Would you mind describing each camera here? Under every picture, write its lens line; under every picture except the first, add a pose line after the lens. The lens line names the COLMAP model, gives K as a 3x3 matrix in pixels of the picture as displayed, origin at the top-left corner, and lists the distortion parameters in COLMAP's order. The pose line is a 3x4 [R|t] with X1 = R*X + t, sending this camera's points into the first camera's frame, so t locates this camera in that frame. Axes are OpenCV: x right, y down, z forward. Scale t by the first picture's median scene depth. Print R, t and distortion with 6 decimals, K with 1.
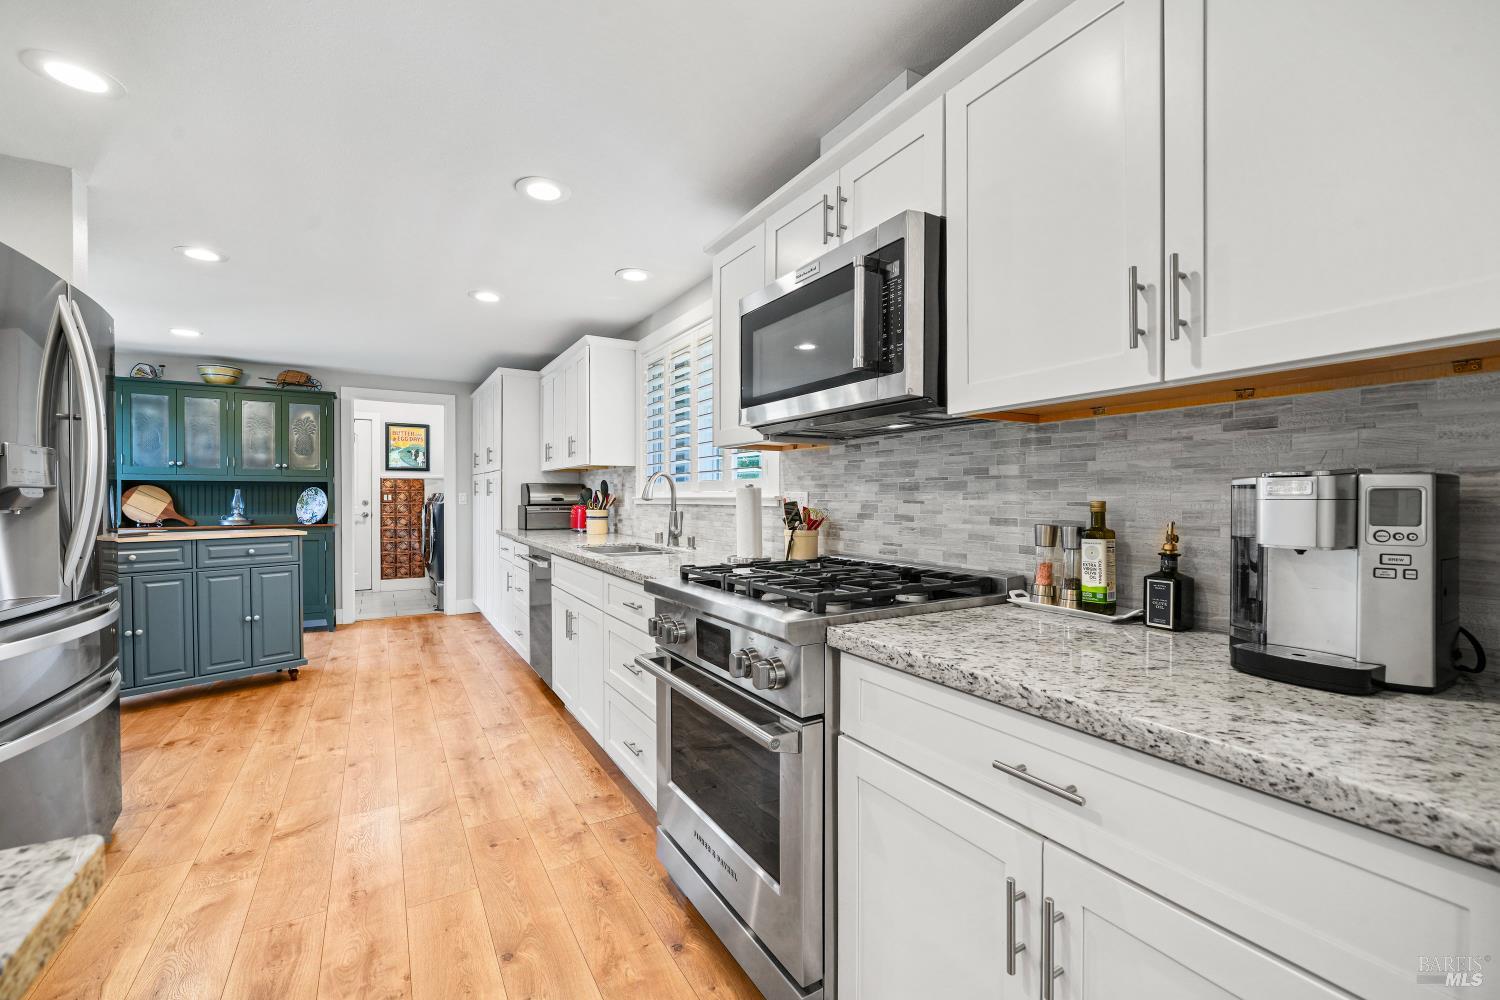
lens RADIAL K [[631.2, 0, 750.0], [0, 631.2, 500.0], [0, 0, 1]] dist [-0.000102, -0.000165]
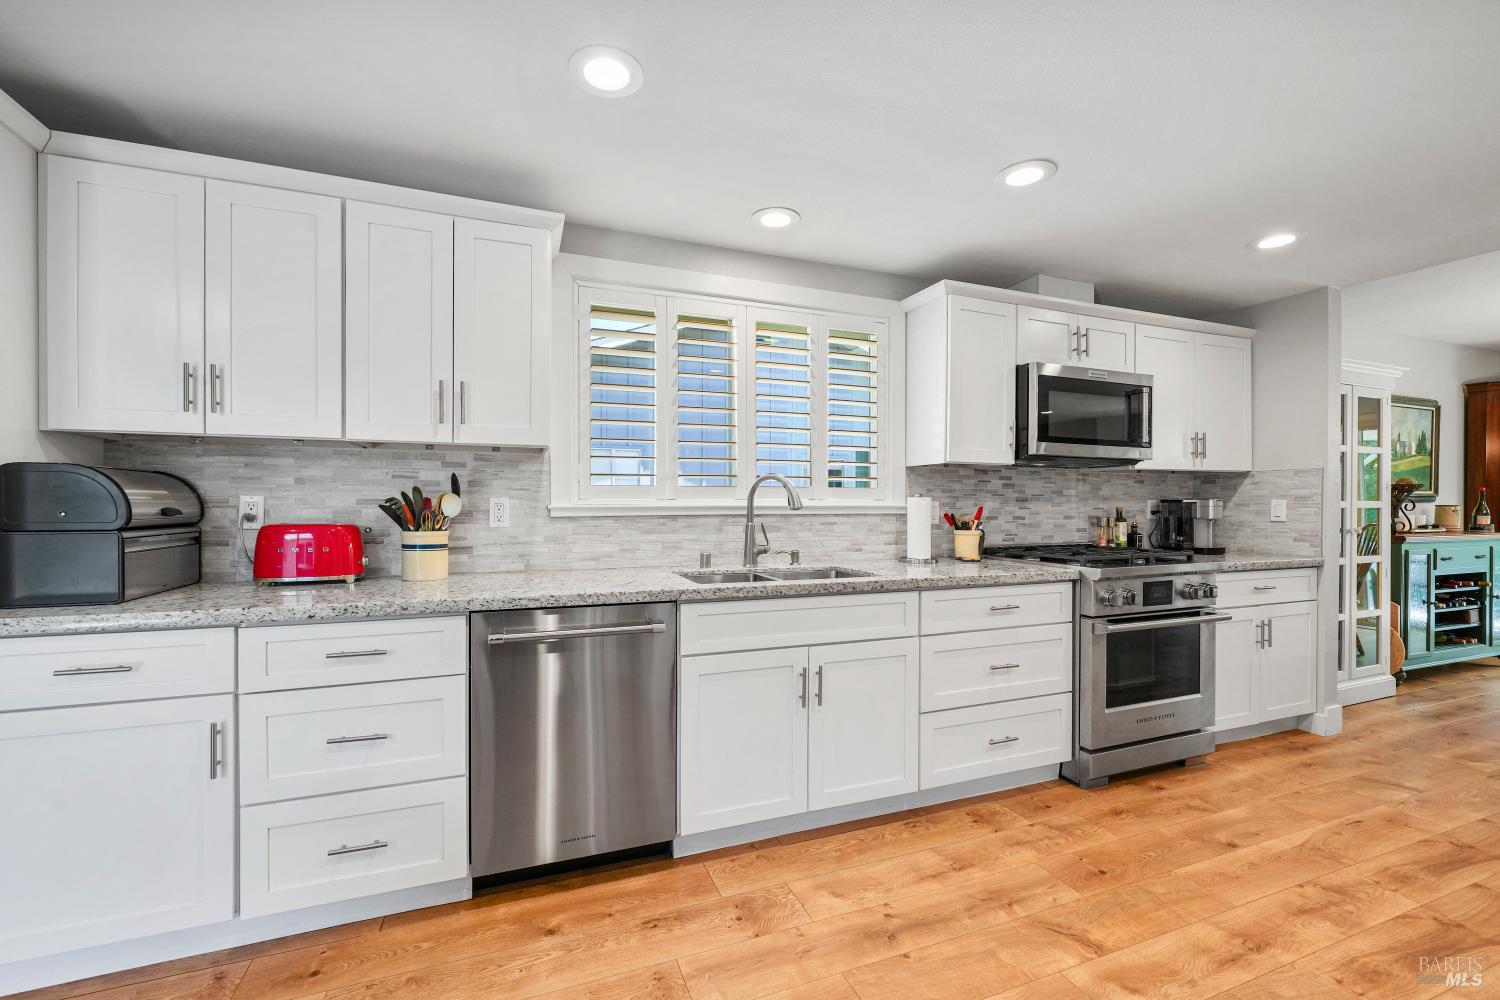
lens RADIAL K [[623.0, 0, 744.6], [0, 623.0, 506.3], [0, 0, 1]] dist [-0.000296, 0.000477]
pose [[0.156839, -0.003031, 0.987619, -1.575318], [0.004053, 0.999989, 0.002426, -0.010126], [-0.987616, 0.003622, 0.156850, 1.537502]]
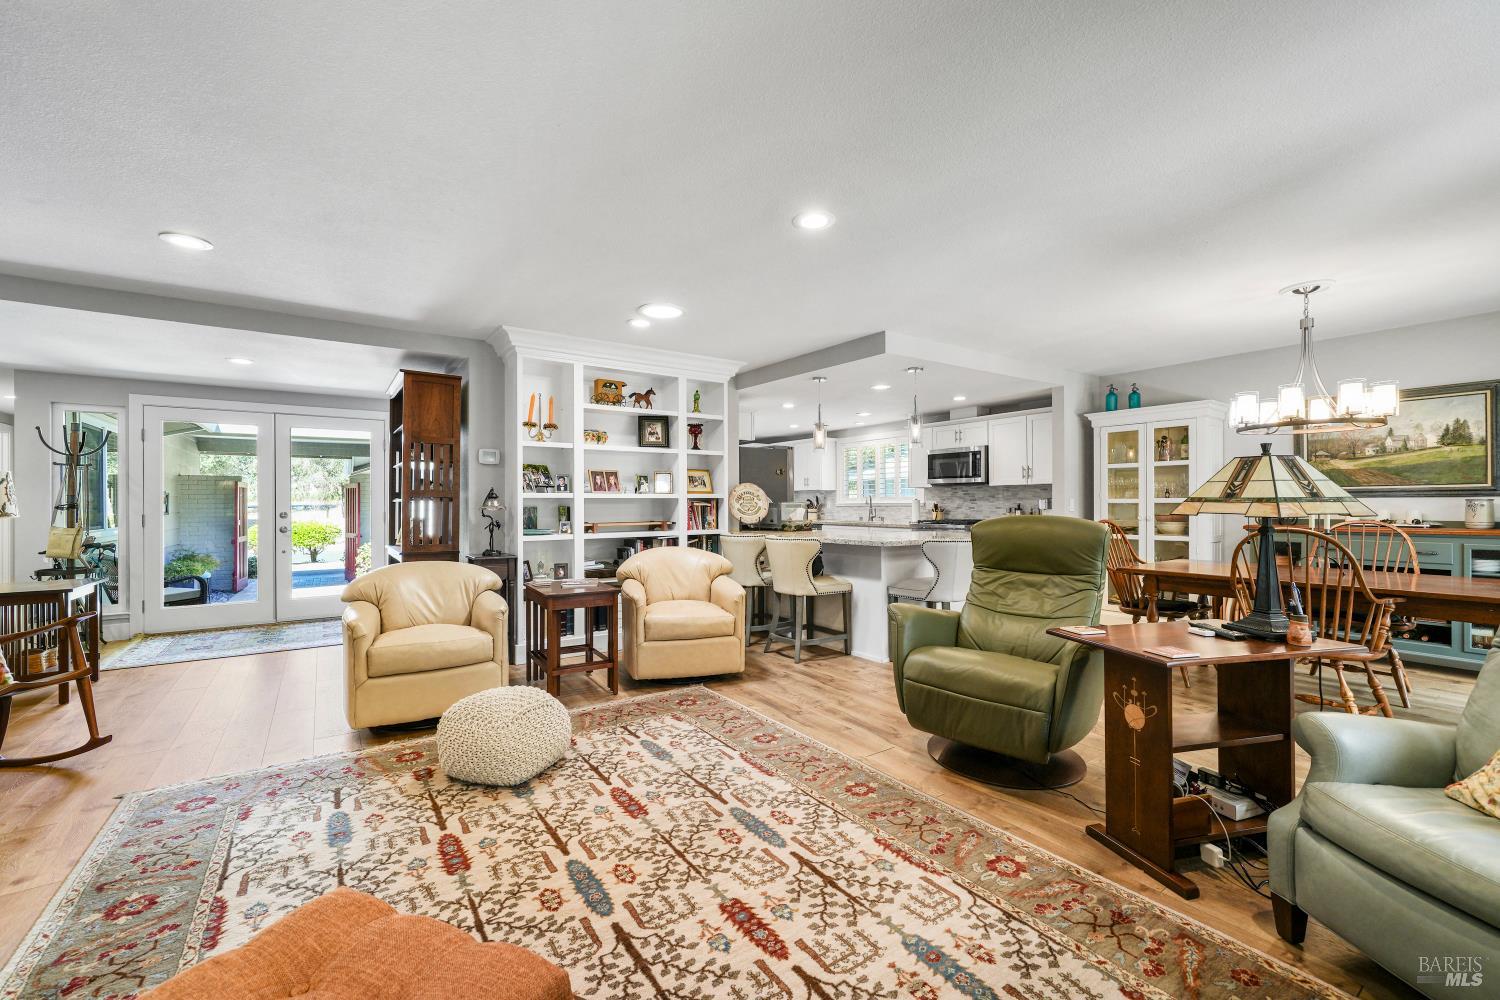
lens RADIAL K [[623.0, 0, 744.6], [0, 623.0, 506.3], [0, 0, 1]] dist [-0.000296, 0.000477]
pose [[0.997423, -0.004894, 0.071580, -1.502796], [0.005187, 0.999979, -0.003912, 0.027618], [-0.071559, 0.004273, 0.997427, -2.874456]]
